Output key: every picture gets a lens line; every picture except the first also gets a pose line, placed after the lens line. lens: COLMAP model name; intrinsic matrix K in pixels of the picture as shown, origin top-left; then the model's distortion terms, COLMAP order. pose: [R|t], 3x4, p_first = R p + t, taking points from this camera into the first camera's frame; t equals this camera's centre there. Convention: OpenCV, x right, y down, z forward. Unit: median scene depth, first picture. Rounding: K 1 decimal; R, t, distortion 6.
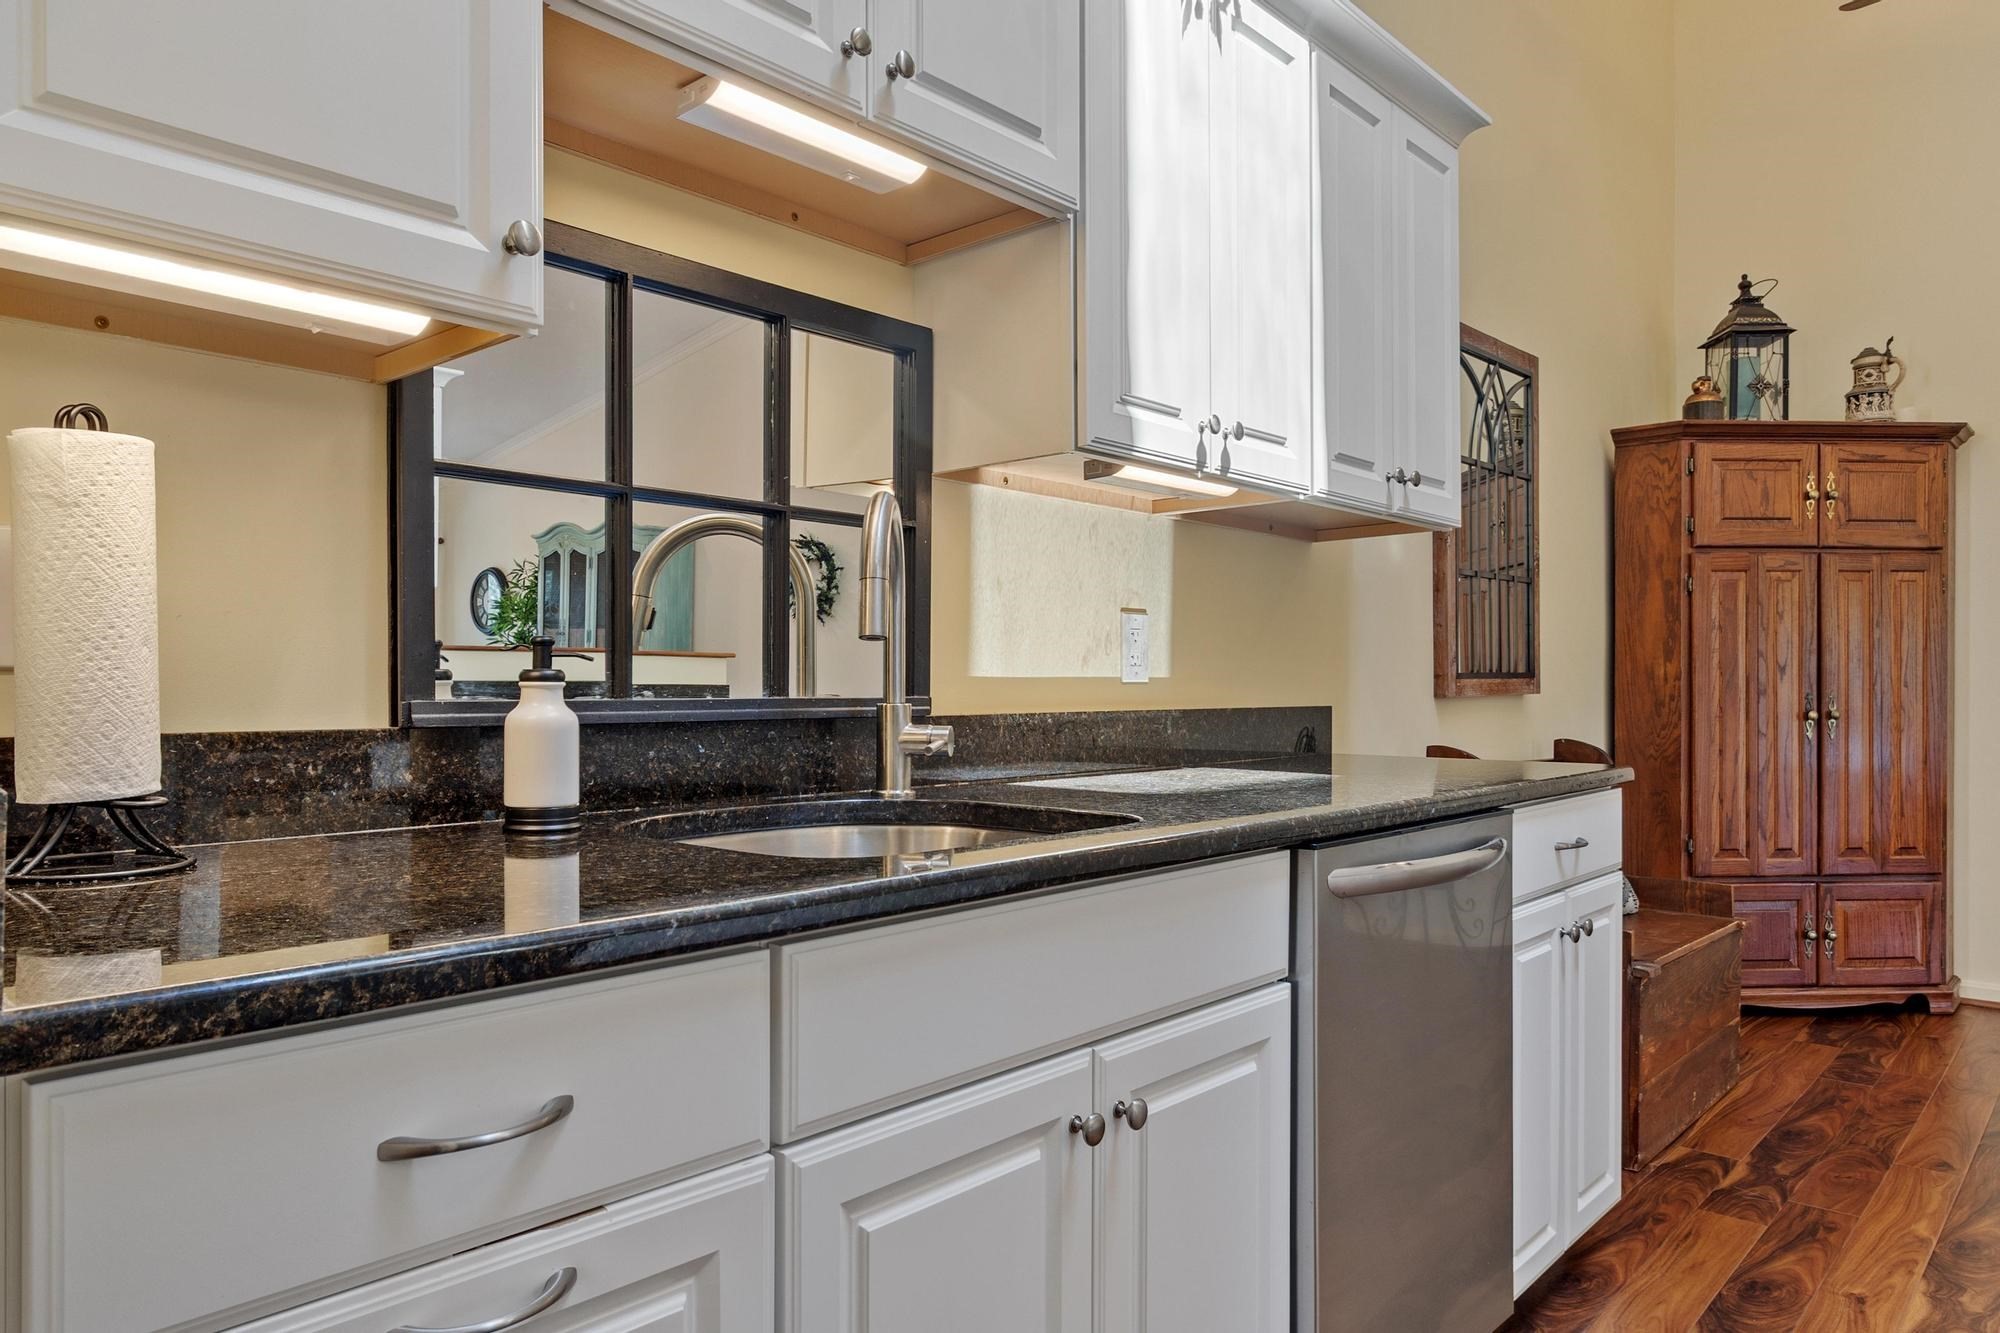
lens RADIAL K [[1289.4, 0, 1005.6], [0, 1289.4, 677.5], [0, 0, 1]] dist [0.032159, -0.000006]
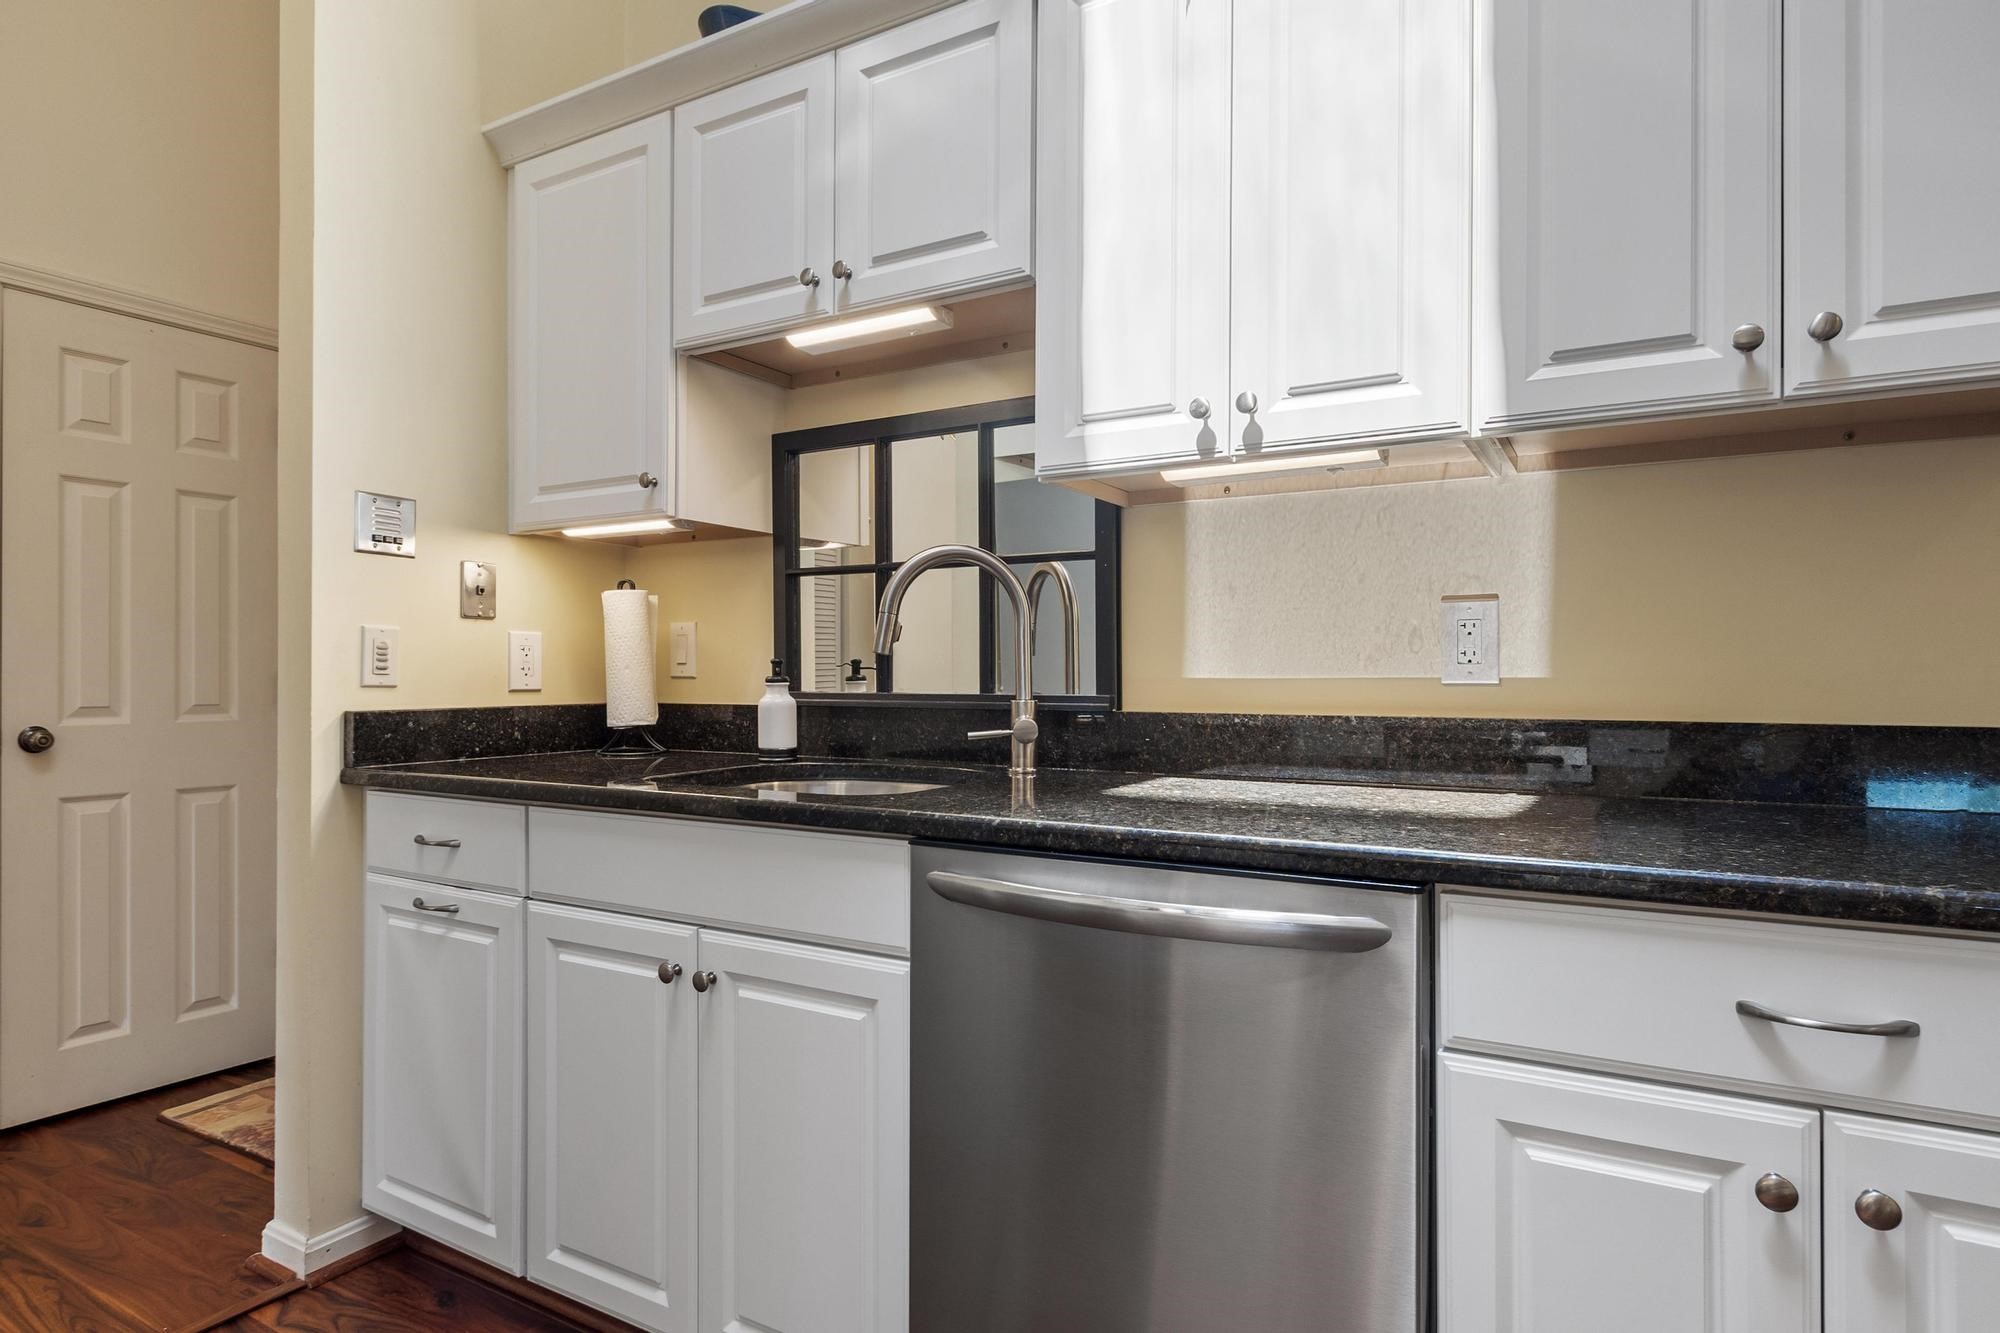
lens RADIAL K [[1088.5, 0, 1003.0], [0, 1088.5, 662.0], [0, 0, 1]] dist [0.005502, -0.000029]
pose [[0.211794, -0.010163, -0.977261, 1.067367], [0.005367, 0.999943, -0.009236, -0.008535], [0.977299, -0.003289, 0.211837, 0.829789]]
